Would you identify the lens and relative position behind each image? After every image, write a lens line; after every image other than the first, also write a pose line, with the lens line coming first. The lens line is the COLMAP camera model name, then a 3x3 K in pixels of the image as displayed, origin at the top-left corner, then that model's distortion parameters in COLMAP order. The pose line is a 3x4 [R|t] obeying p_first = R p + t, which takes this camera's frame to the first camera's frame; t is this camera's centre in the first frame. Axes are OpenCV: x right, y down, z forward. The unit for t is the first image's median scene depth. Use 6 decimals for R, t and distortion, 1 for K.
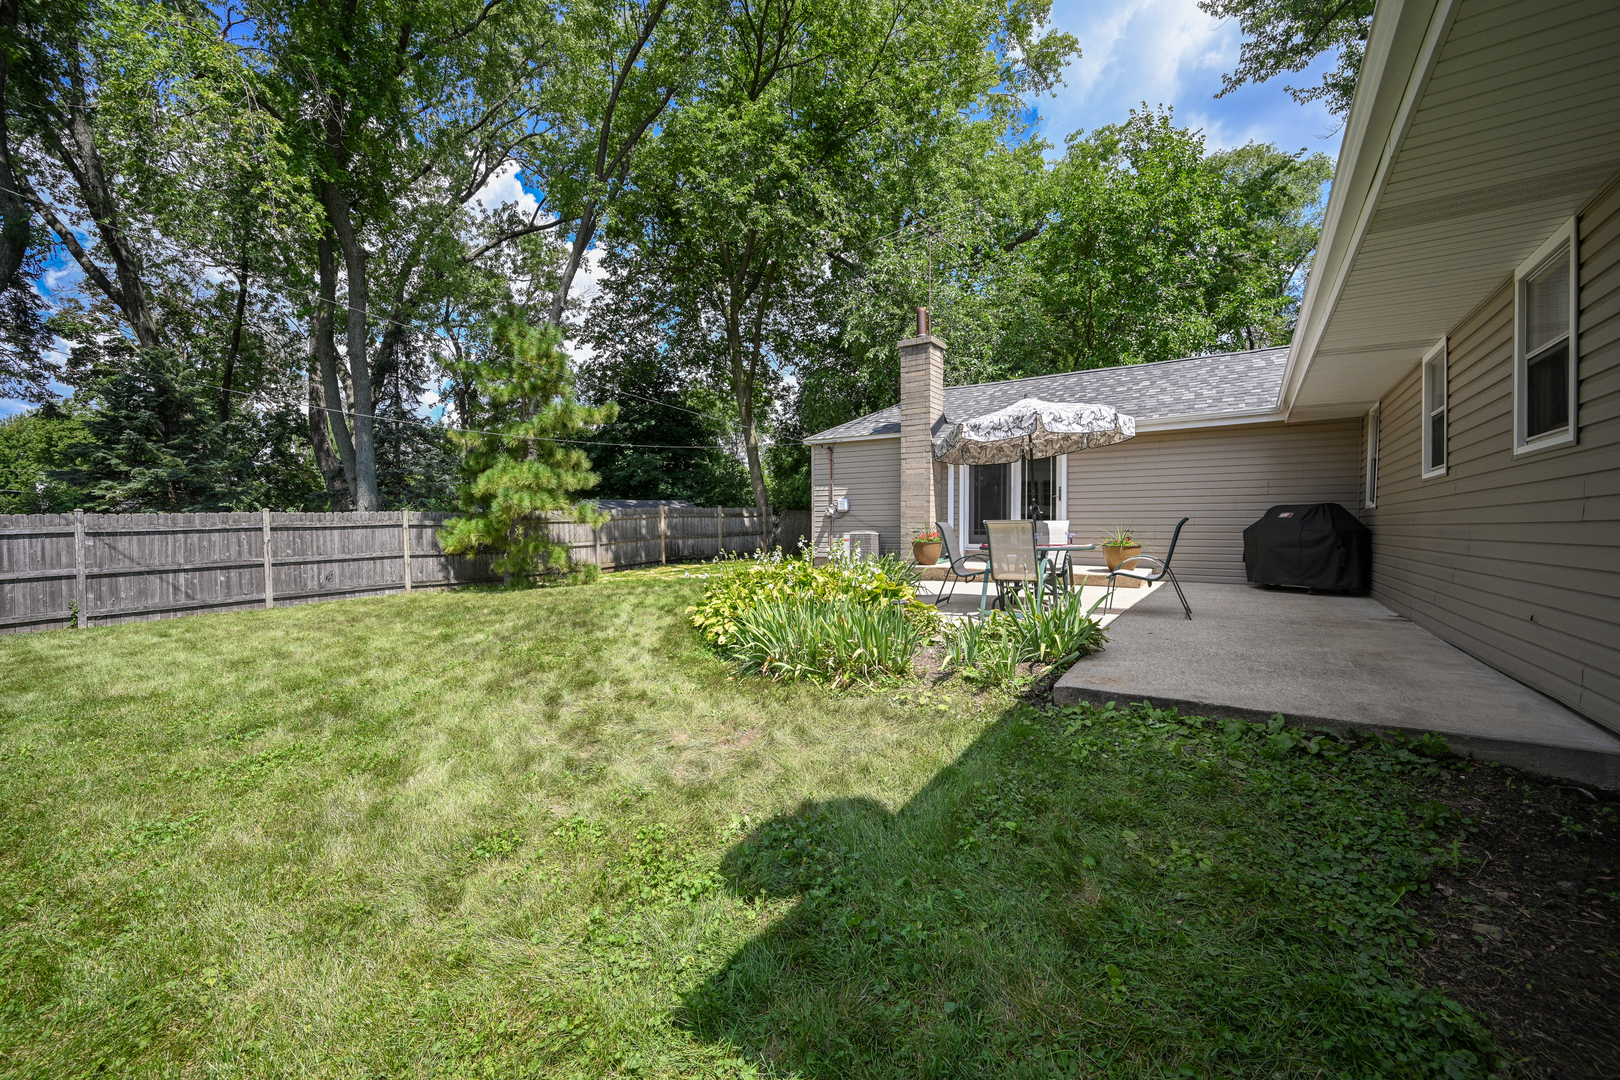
lens RADIAL K [[651.0, 0, 794.7], [0, 651.0, 537.4], [0, 0, 1]] dist [-0.000190, 0.000092]
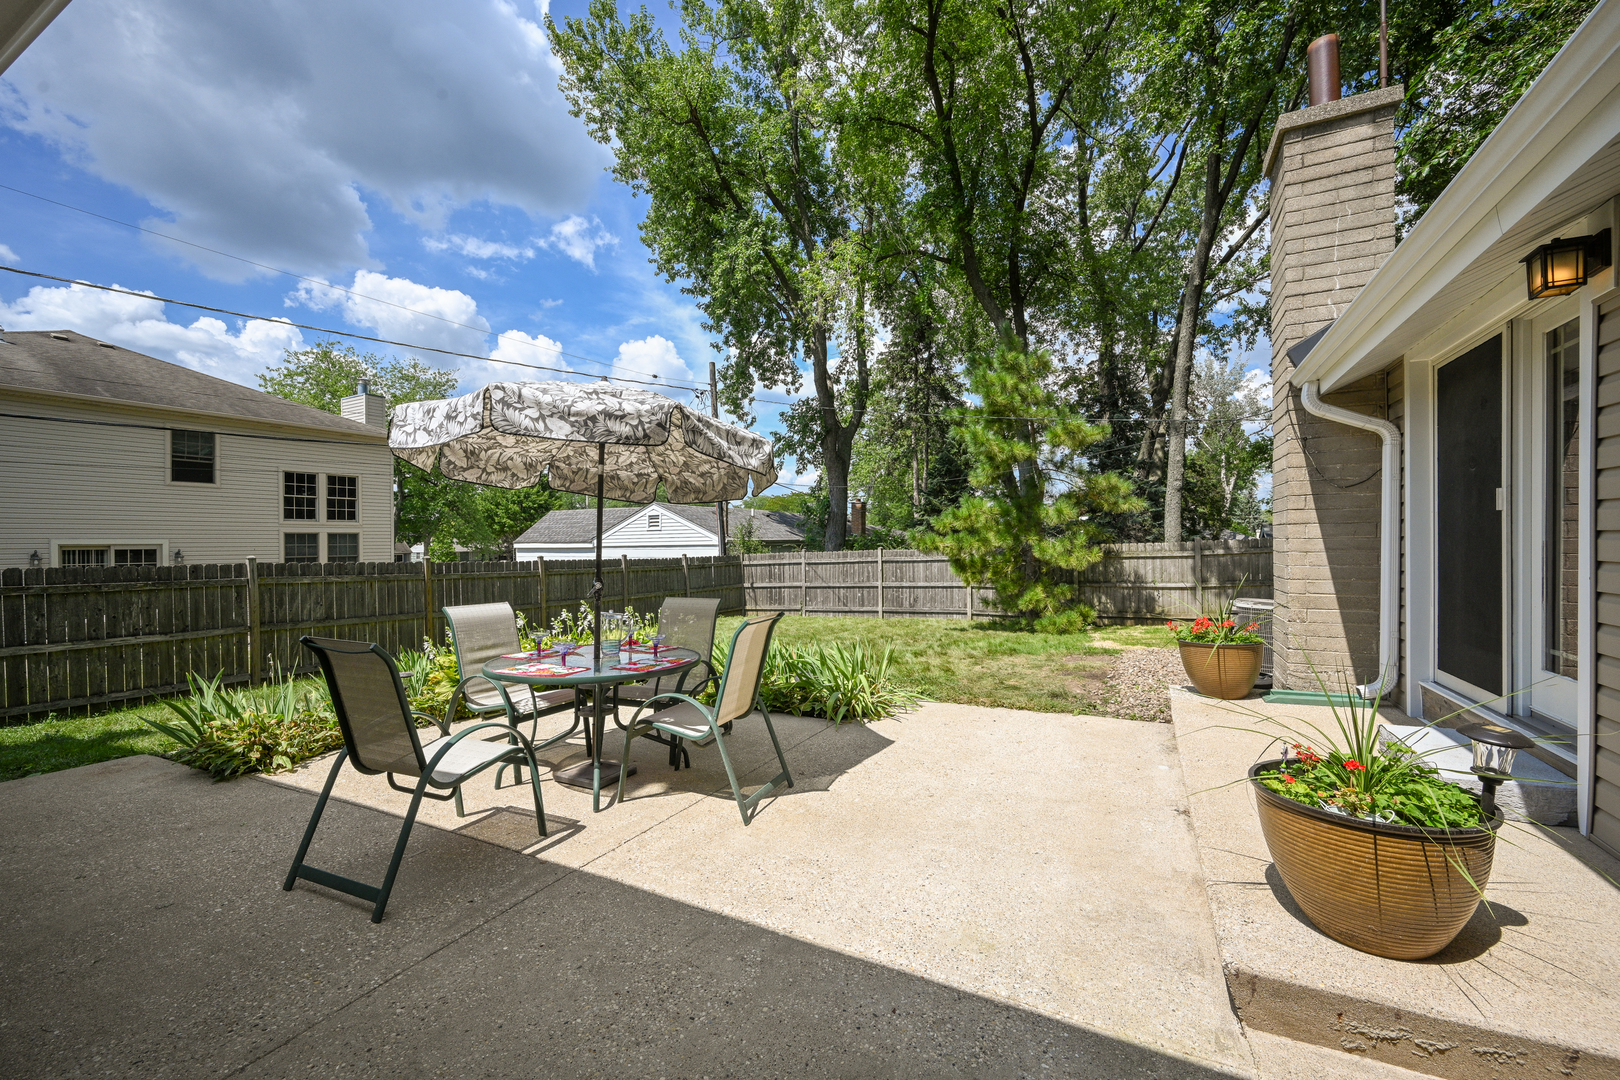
lens RADIAL K [[651.5, 0, 811.5], [0, 651.5, 551.1], [0, 0, 1]] dist [-0.000013, -0.000044]
pose [[0.129682, 0.011826, -0.991485, 0.526300], [-0.013161, 0.999861, 0.010204, -0.045190], [0.991468, 0.011725, 0.129819, 0.637614]]
